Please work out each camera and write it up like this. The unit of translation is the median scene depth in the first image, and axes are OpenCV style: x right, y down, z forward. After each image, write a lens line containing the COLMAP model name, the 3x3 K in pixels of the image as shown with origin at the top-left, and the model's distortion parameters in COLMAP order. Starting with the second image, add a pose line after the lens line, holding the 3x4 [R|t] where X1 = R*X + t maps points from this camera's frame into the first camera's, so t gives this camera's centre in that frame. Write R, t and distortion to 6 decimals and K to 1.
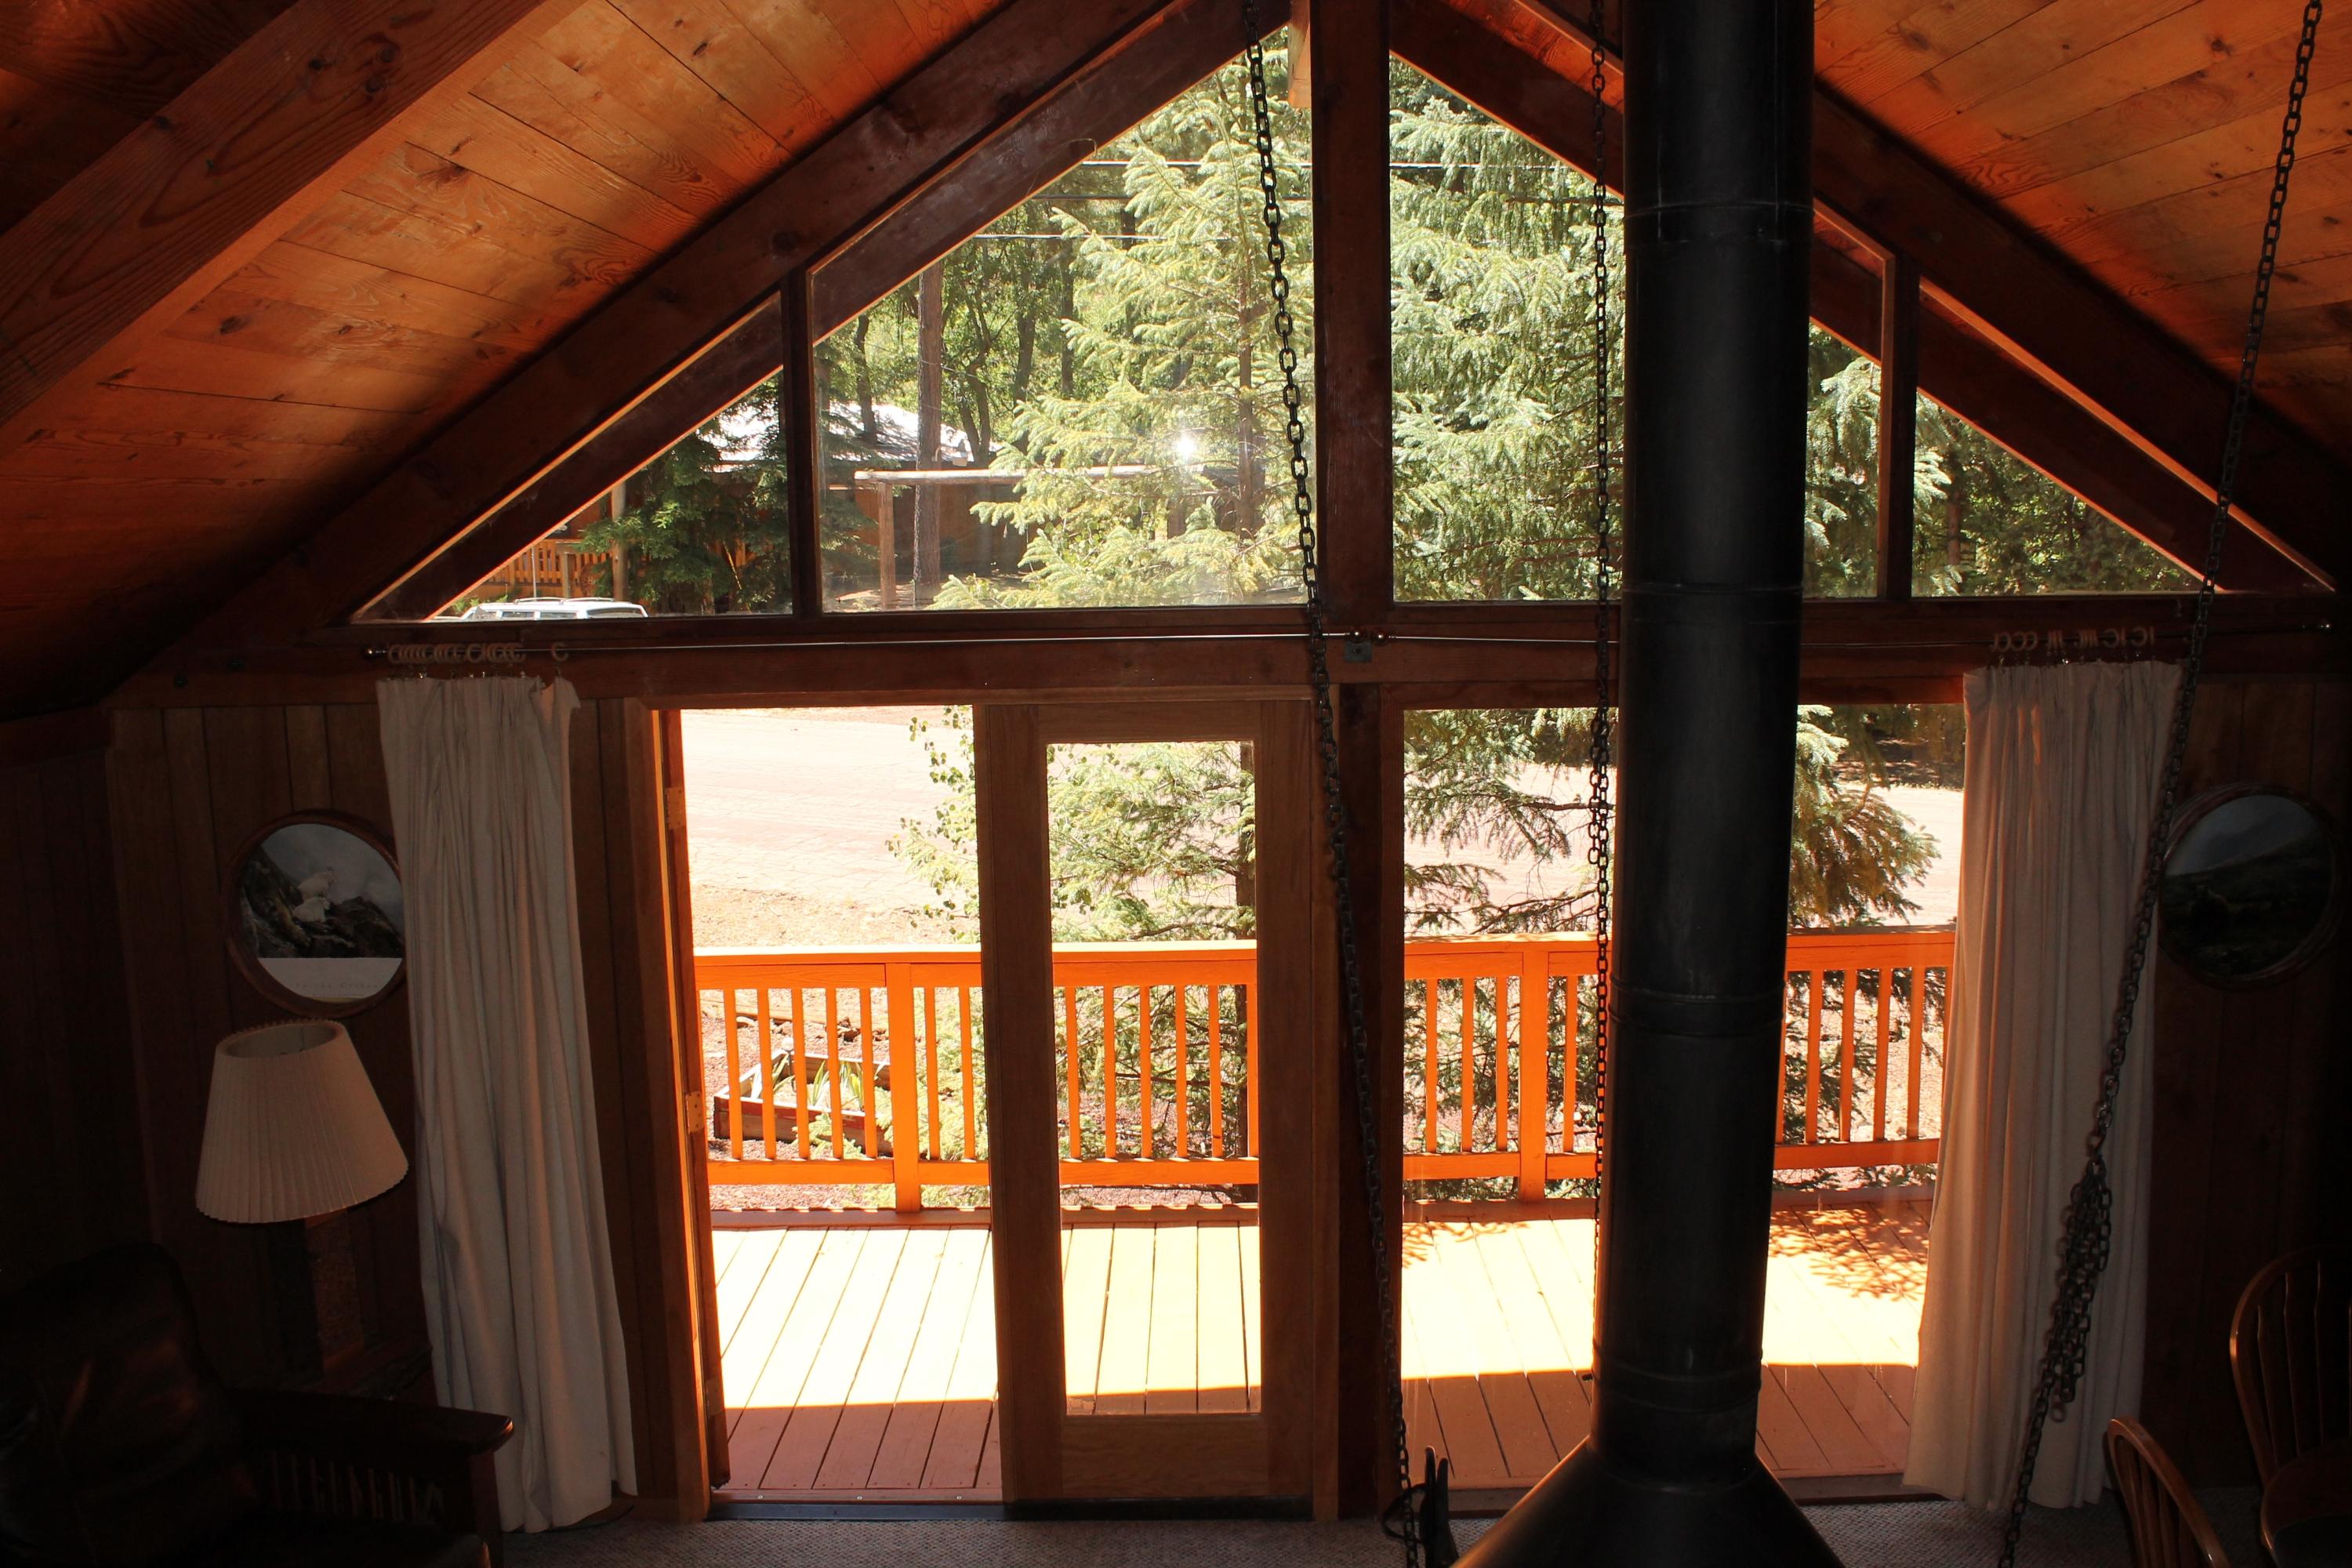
lens RADIAL K [[1954.9, 0, 1182.0], [0, 1954.9, 782.2], [0, 0, 1]] dist [-0.075507, -0.002210]
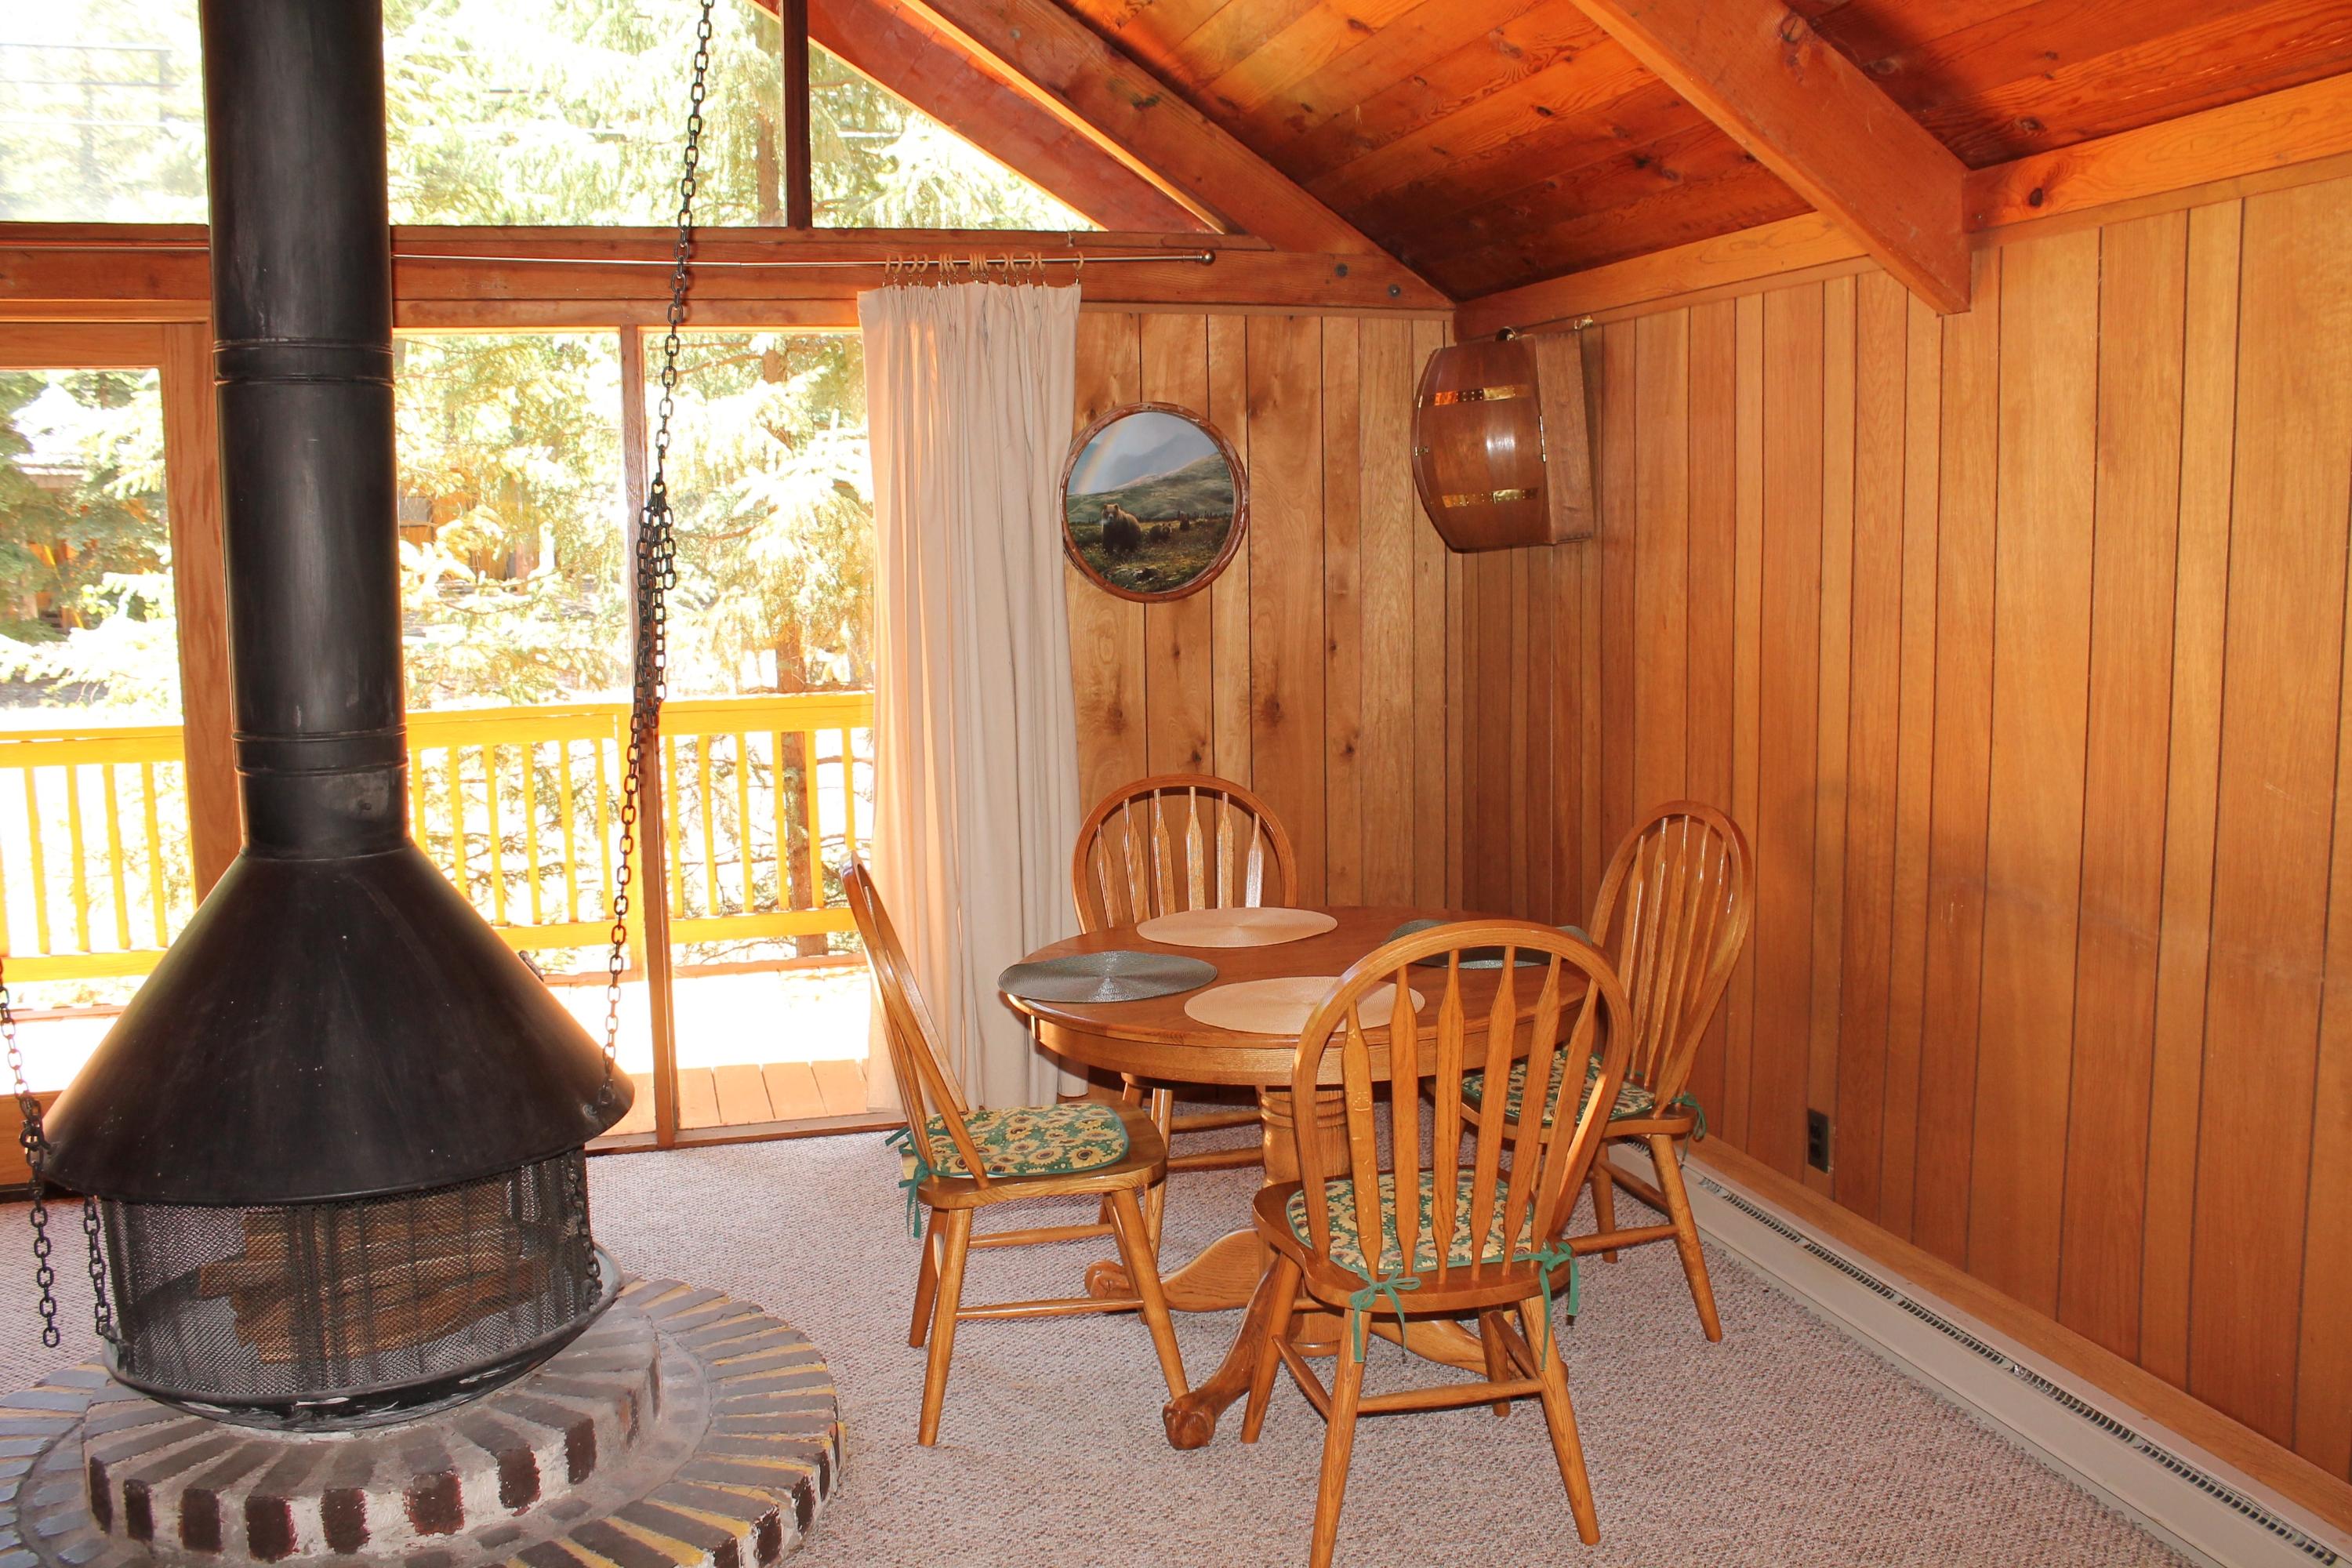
lens RADIAL K [[1954.9, 0, 1170.7], [0, 1954.9, 785.4], [0, 0, 1]] dist [-0.075507, -0.002210]
pose [[0.964672, -0.034753, 0.261153, 0.319247], [0.042577, 0.998796, -0.024359, 0.275174], [-0.259992, 0.034618, 0.964990, -0.059550]]
